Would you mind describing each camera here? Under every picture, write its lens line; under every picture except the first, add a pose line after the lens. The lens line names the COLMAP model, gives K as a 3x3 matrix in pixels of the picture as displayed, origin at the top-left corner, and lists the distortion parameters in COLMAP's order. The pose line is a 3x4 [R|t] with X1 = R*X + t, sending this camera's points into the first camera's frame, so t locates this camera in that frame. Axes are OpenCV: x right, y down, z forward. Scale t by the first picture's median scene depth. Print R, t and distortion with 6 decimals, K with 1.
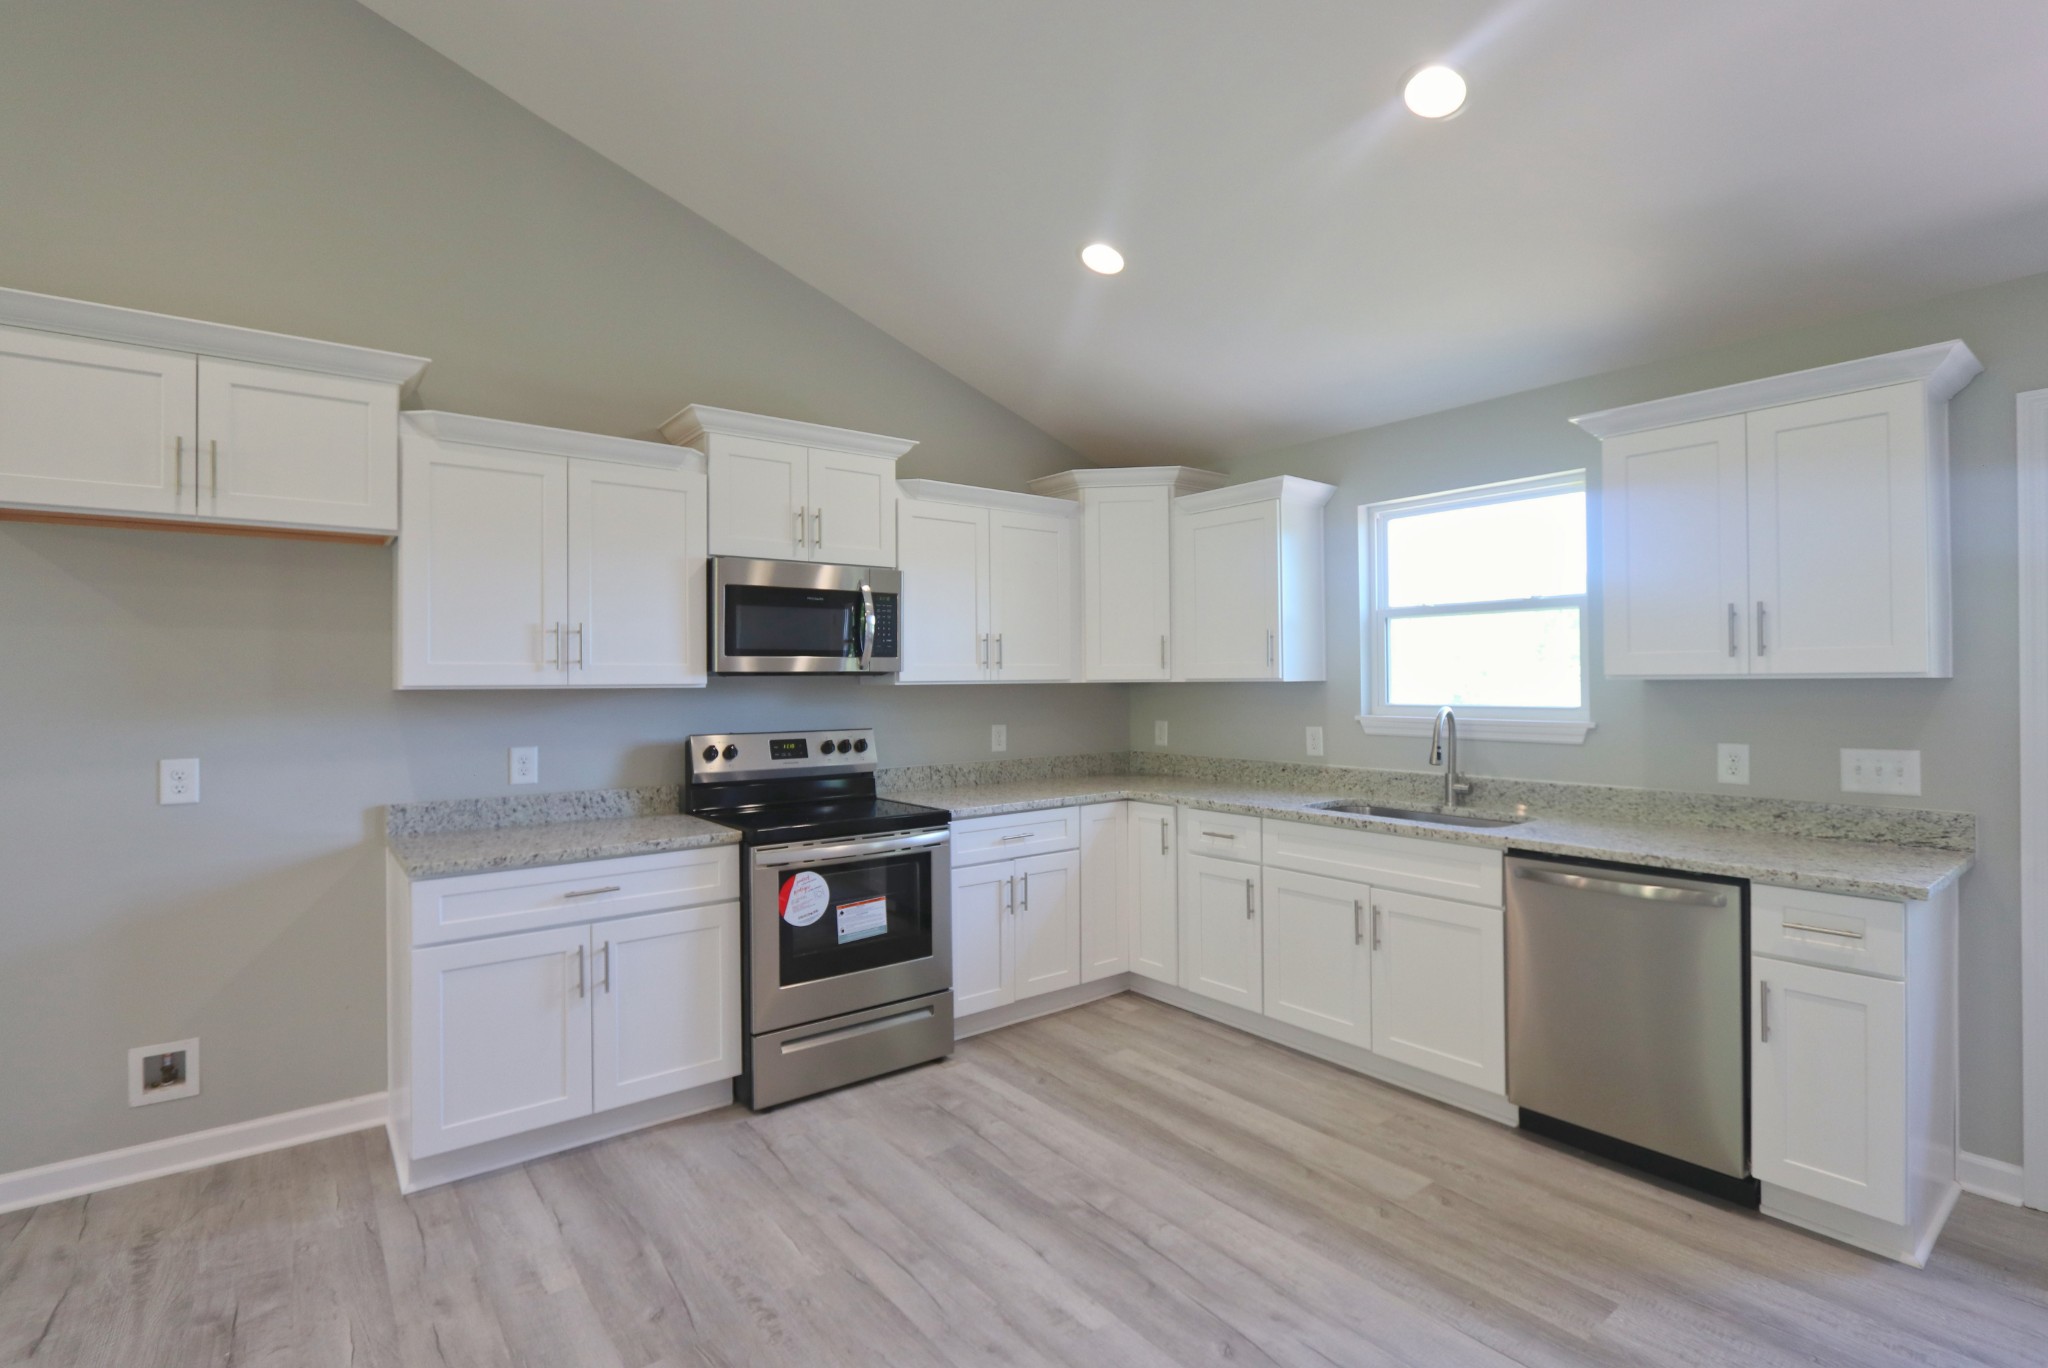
lens RADIAL K [[950.1, 0, 1030.8], [0, 950.1, 672.3], [0, 0, 1]] dist [-0.011122, -0.000425]
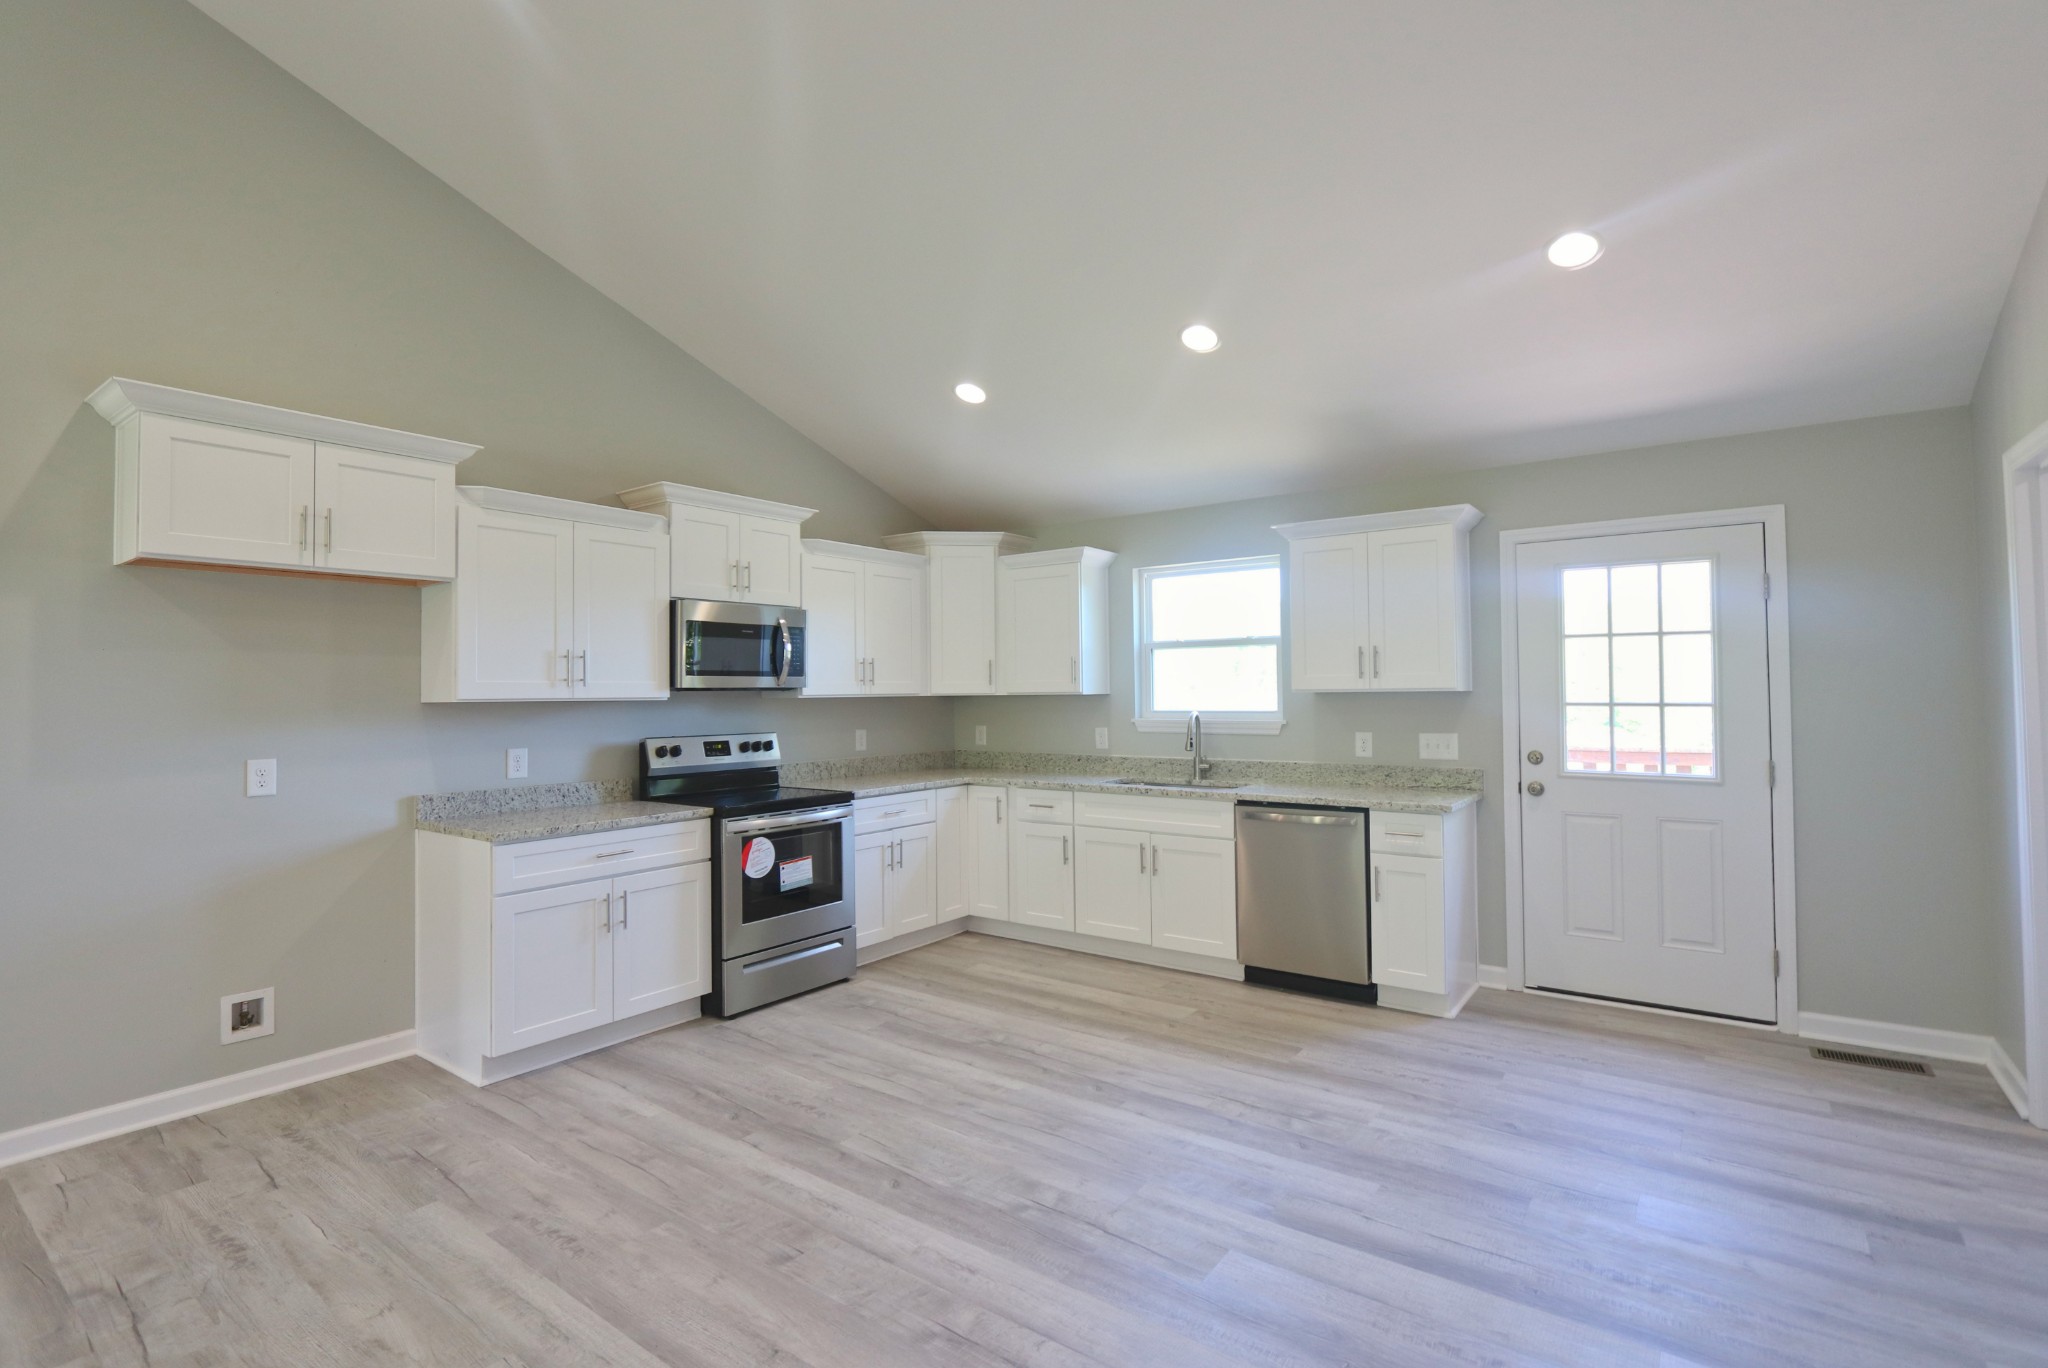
lens RADIAL K [[941.6, 0, 1014.2], [0, 941.6, 668.5], [0, 0, 1]] dist [-0.010750, -0.000073]
pose [[0.966122, 0.004459, 0.258047, -0.235402], [0.000504, 0.999816, -0.019162, -0.002268], [-0.258085, 0.018643, 0.965942, -0.379880]]
